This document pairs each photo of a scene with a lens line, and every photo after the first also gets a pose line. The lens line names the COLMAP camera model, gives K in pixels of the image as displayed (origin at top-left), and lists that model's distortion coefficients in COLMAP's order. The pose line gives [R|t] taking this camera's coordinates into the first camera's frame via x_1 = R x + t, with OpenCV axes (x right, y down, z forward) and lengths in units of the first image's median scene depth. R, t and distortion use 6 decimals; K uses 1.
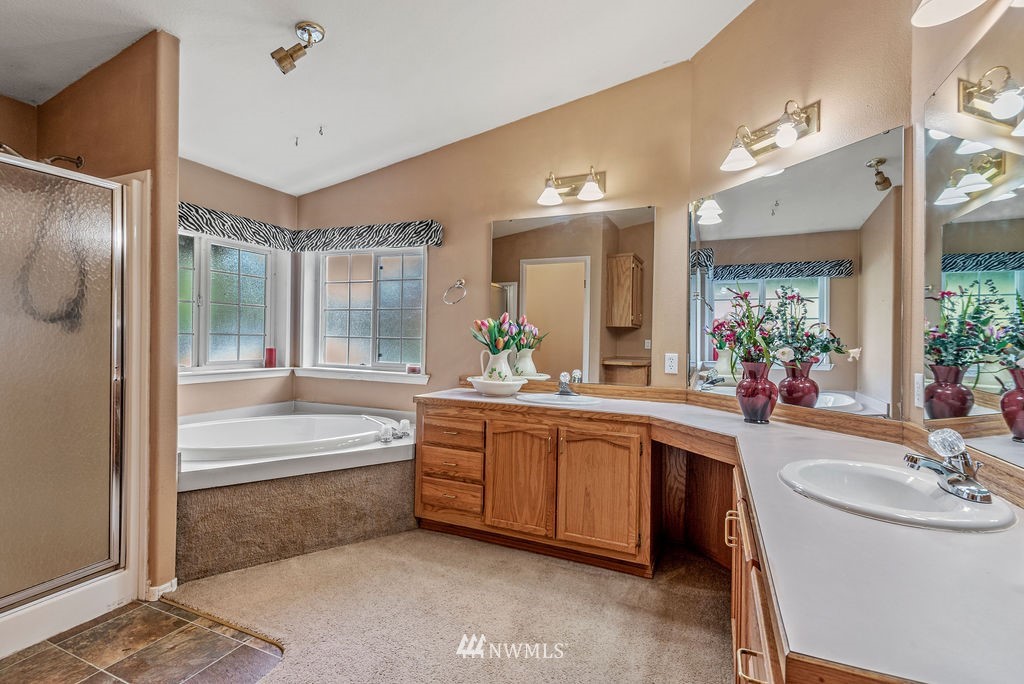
lens RADIAL K [[467.0, 0, 510.3], [0, 467.0, 334.4], [0, 0, 1]] dist [0.029646, -0.018351]
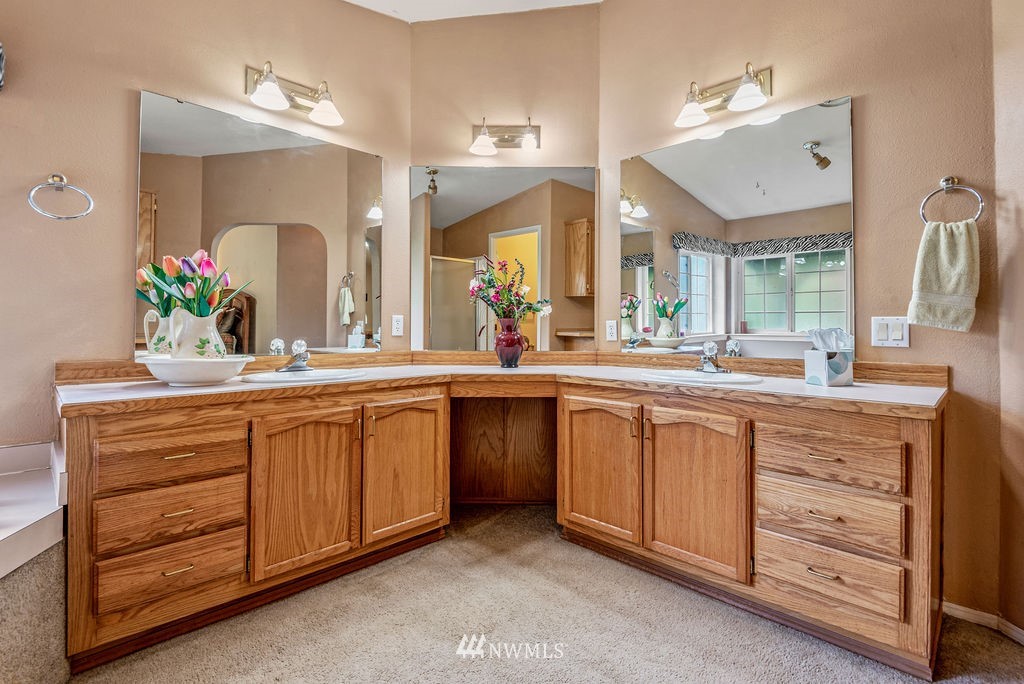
lens RADIAL K [[481.4, 0, 510.9], [0, 481.4, 318.9], [0, 0, 1]] dist [0.019286, -0.021226]
pose [[0.366968, -0.003414, 0.930227, -0.549127], [-0.005343, 0.999969, 0.005778, 0.045612], [-0.930218, -0.007090, 0.366938, 0.458176]]
